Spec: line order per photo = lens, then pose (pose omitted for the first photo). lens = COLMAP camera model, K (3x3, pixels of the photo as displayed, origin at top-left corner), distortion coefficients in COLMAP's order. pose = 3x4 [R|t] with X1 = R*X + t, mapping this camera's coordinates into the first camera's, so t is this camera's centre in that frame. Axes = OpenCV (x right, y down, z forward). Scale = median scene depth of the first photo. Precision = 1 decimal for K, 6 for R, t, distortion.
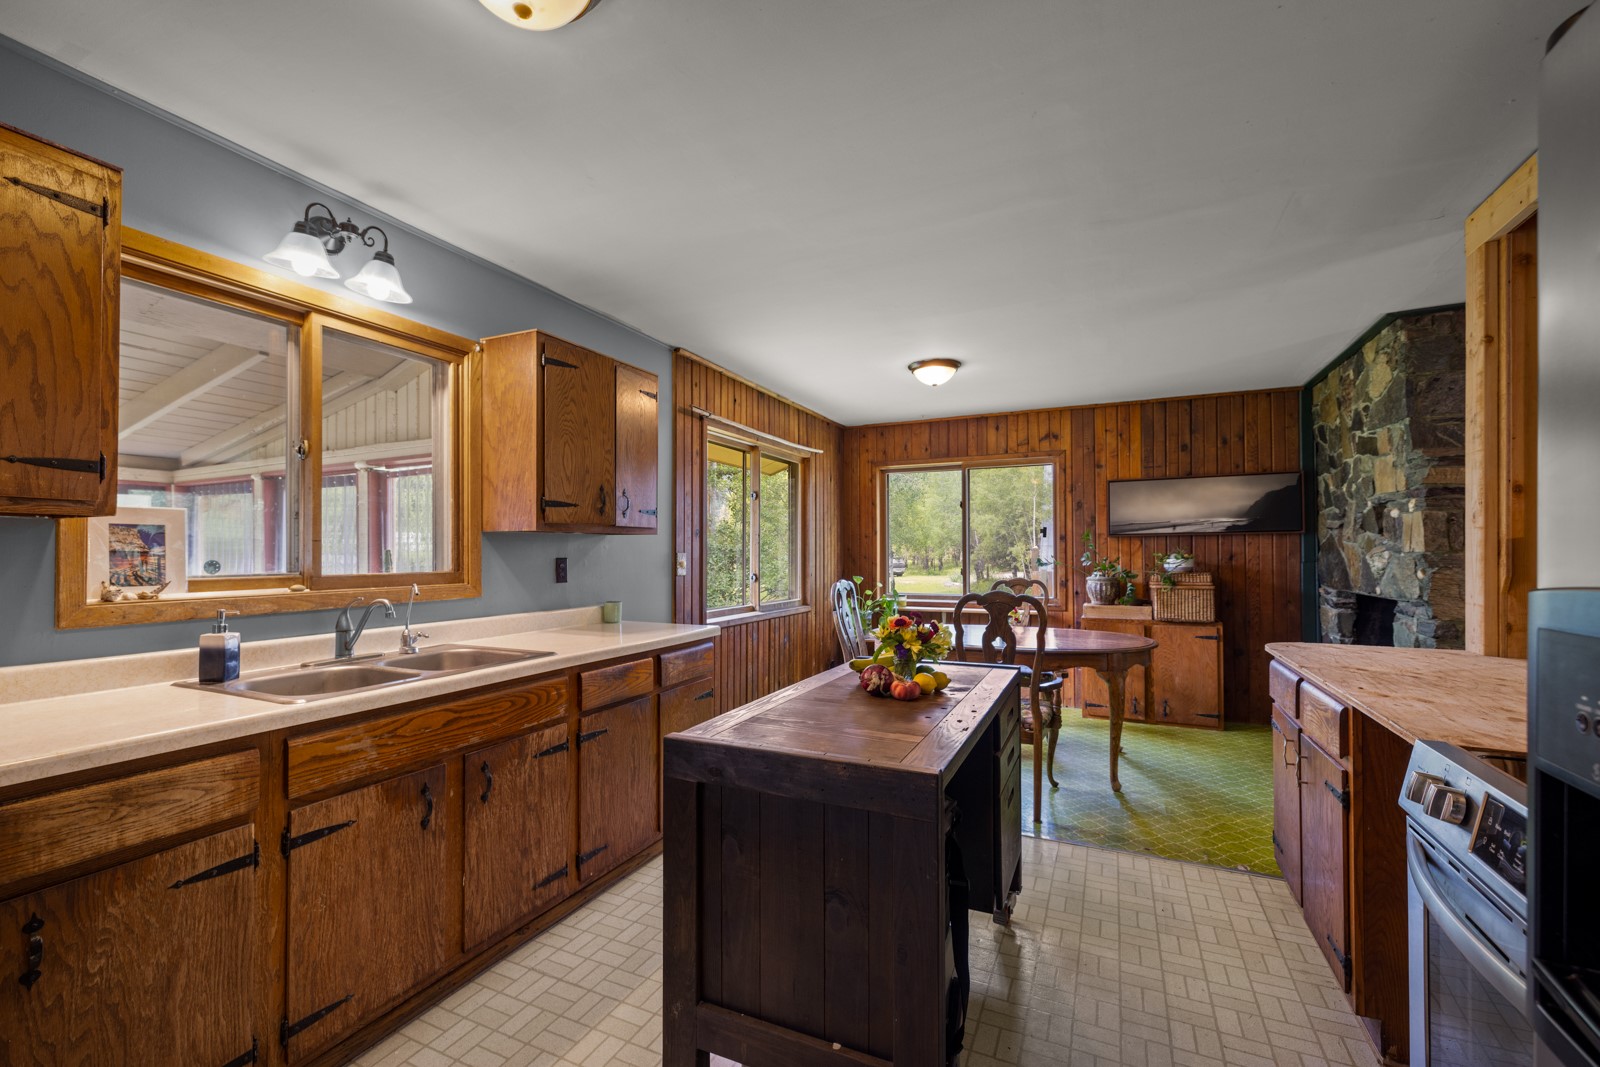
lens RADIAL K [[671.1, 0, 789.5], [0, 671.1, 544.8], [0, 0, 1]] dist [-0.006473, 0.002596]
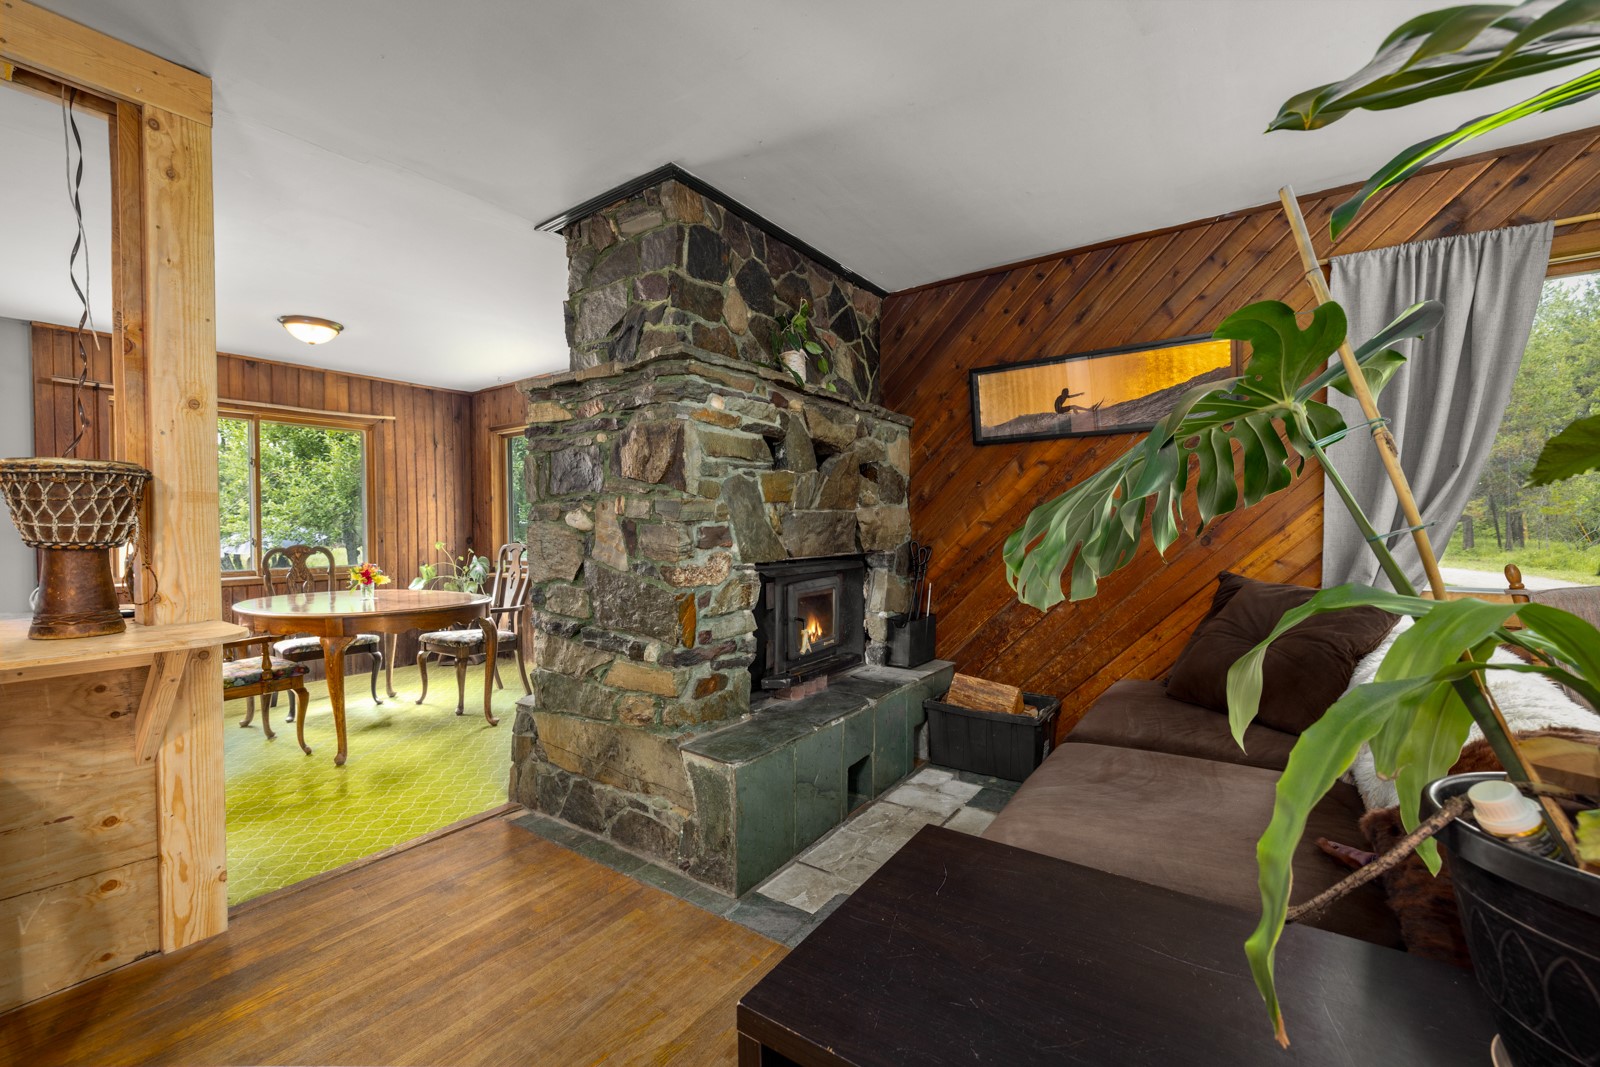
lens RADIAL K [[671.1, 0, 804.4], [0, 671.1, 534.9], [0, 0, 1]] dist [-0.006473, 0.002596]
pose [[0.987736, -0.010480, -0.155778, 0.963556], [0.014127, 0.999651, 0.022325, 0.025154], [0.155490, -0.024252, 0.987540, 0.133641]]
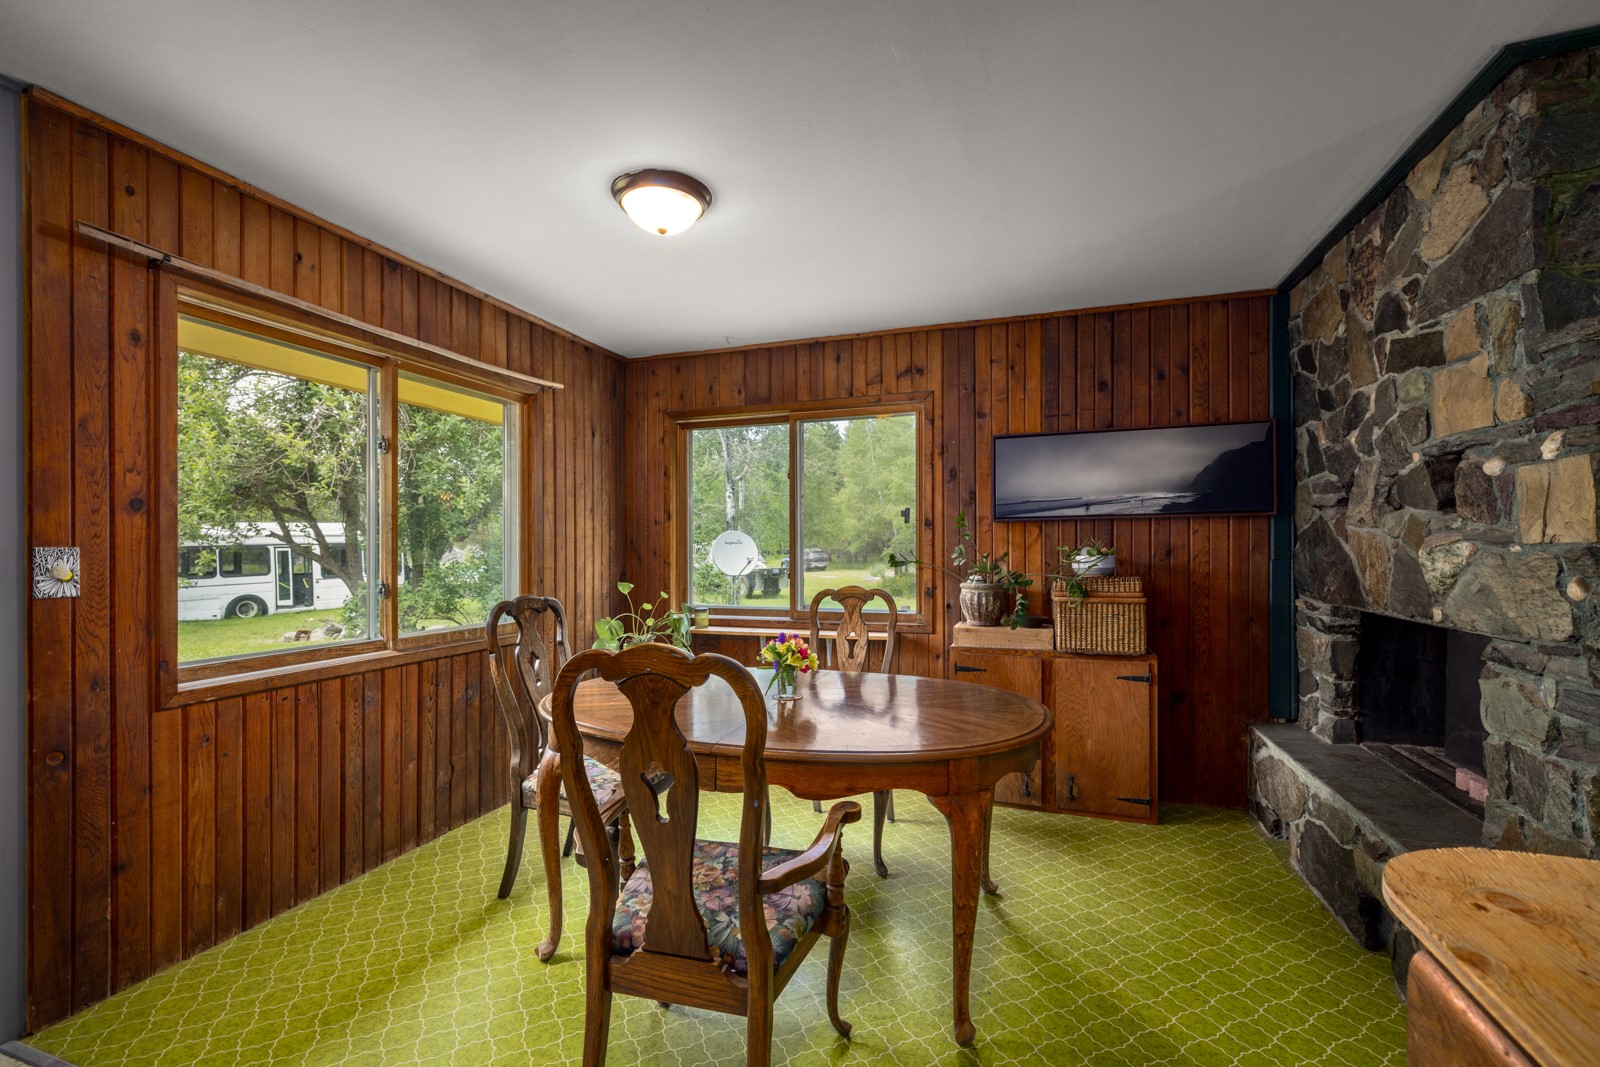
lens RADIAL K [[671.1, 0, 806.3], [0, 671.1, 551.5], [0, 0, 1]] dist [-0.006473, 0.002596]
pose [[0.992861, -0.002891, 0.119243, 0.240133], [0.000537, 0.999804, 0.019772, 0.004826], [-0.119277, -0.019567, 0.992668, 0.410053]]
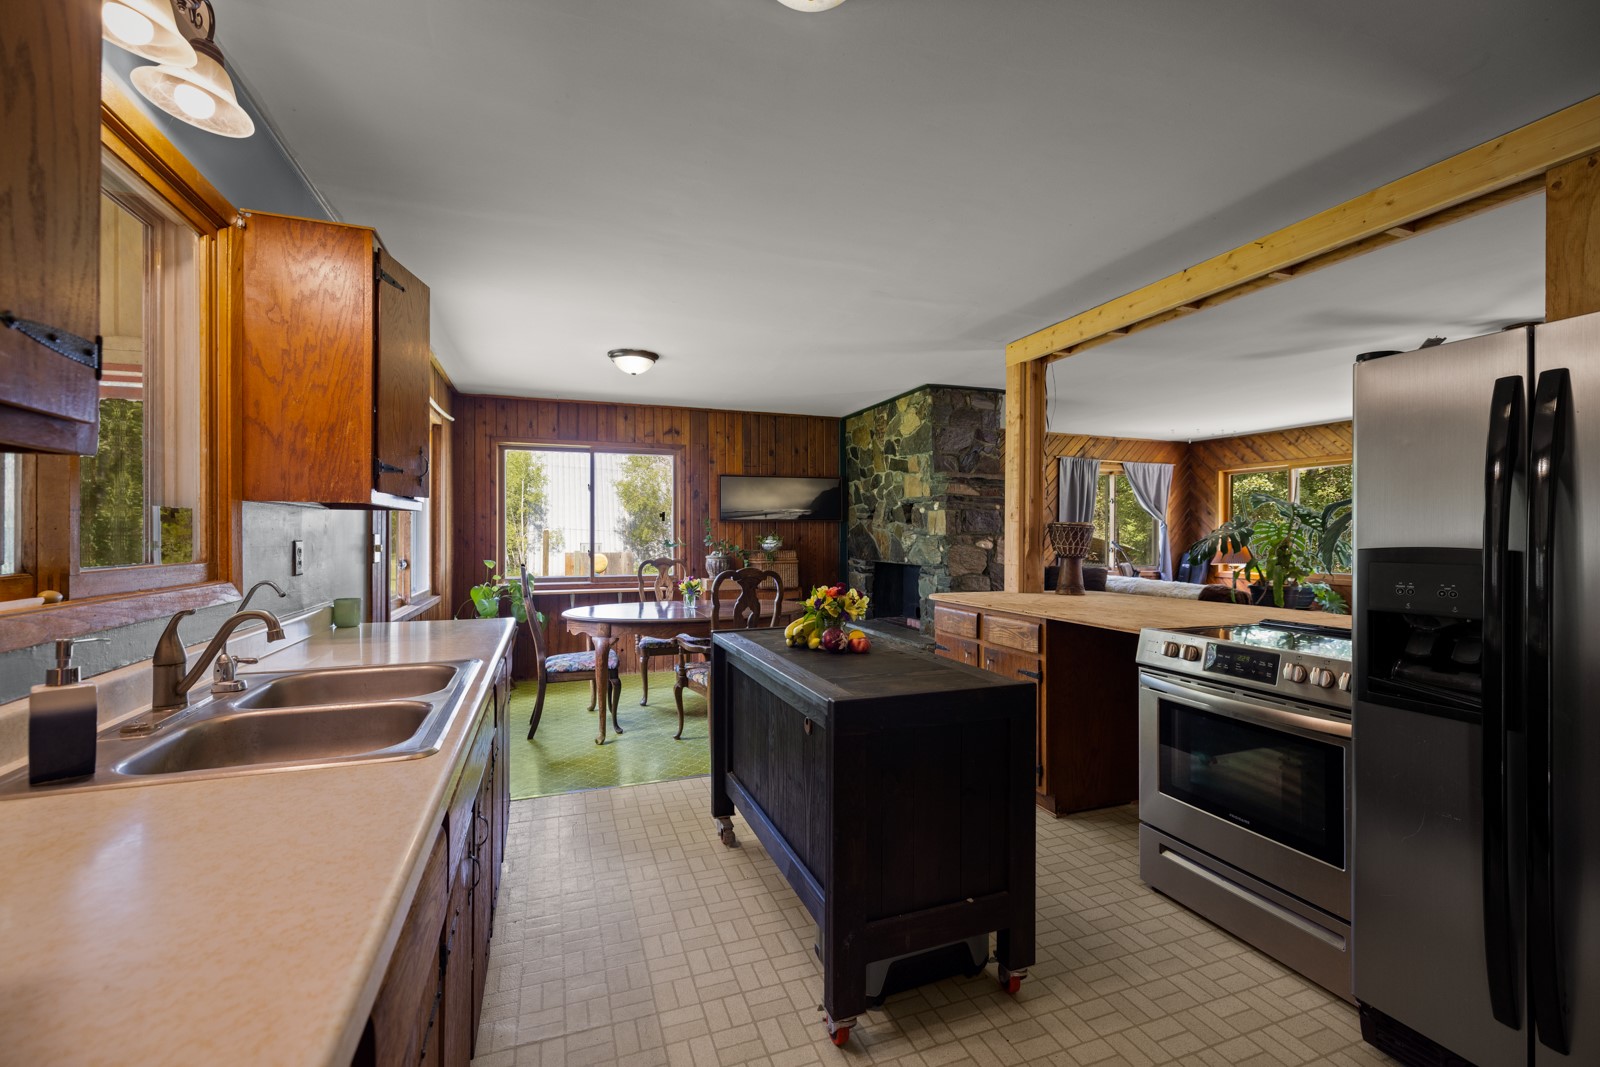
lens RADIAL K [[671.1, 0, 784.4], [0, 671.1, 532.8], [0, 0, 1]] dist [-0.006473, 0.002596]
pose [[0.699616, 0.003995, 0.714508, -0.330595], [-0.010167, 0.999939, 0.004364, 0.001517], [-0.714447, -0.010317, 0.699614, 0.093556]]
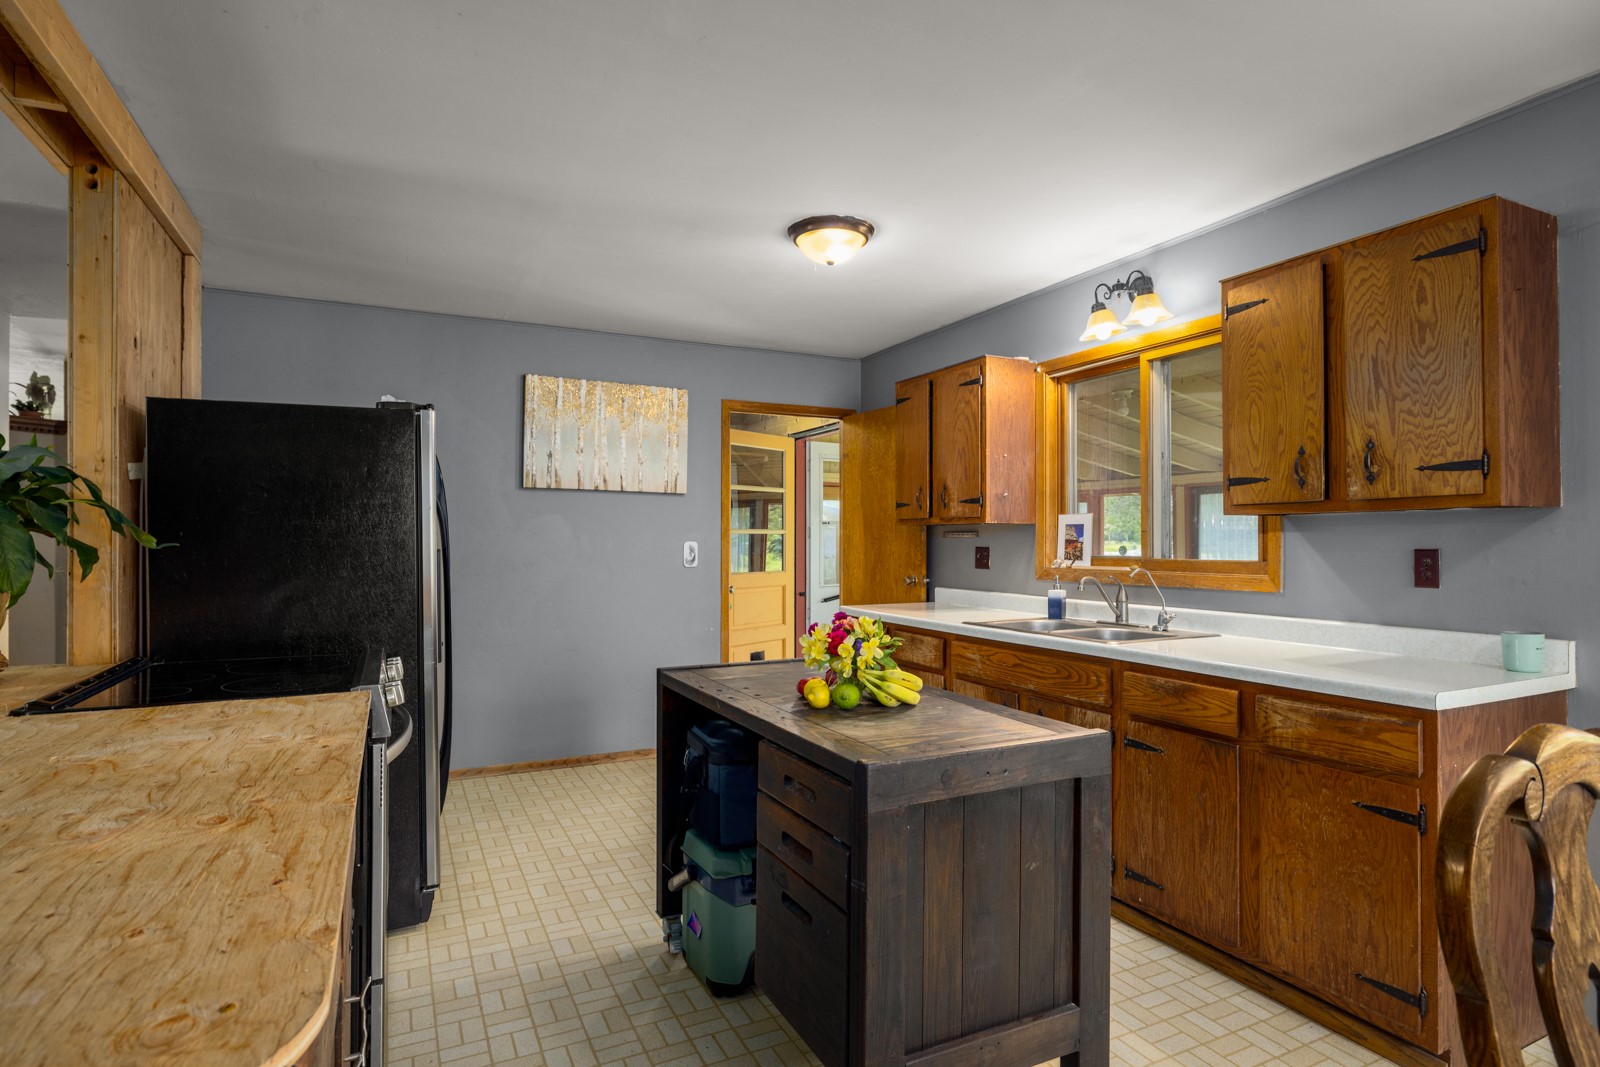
lens RADIAL K [[818.3, 0, 794.0], [0, 818.3, 536.5], [0, 0, 1]] dist [-0.024408, -0.000455]
pose [[-0.615371, -0.001929, -0.788235, 0.424509], [0.008817, 0.999918, -0.009330, 0.005596], [0.788188, -0.012691, -0.615303, 0.654247]]
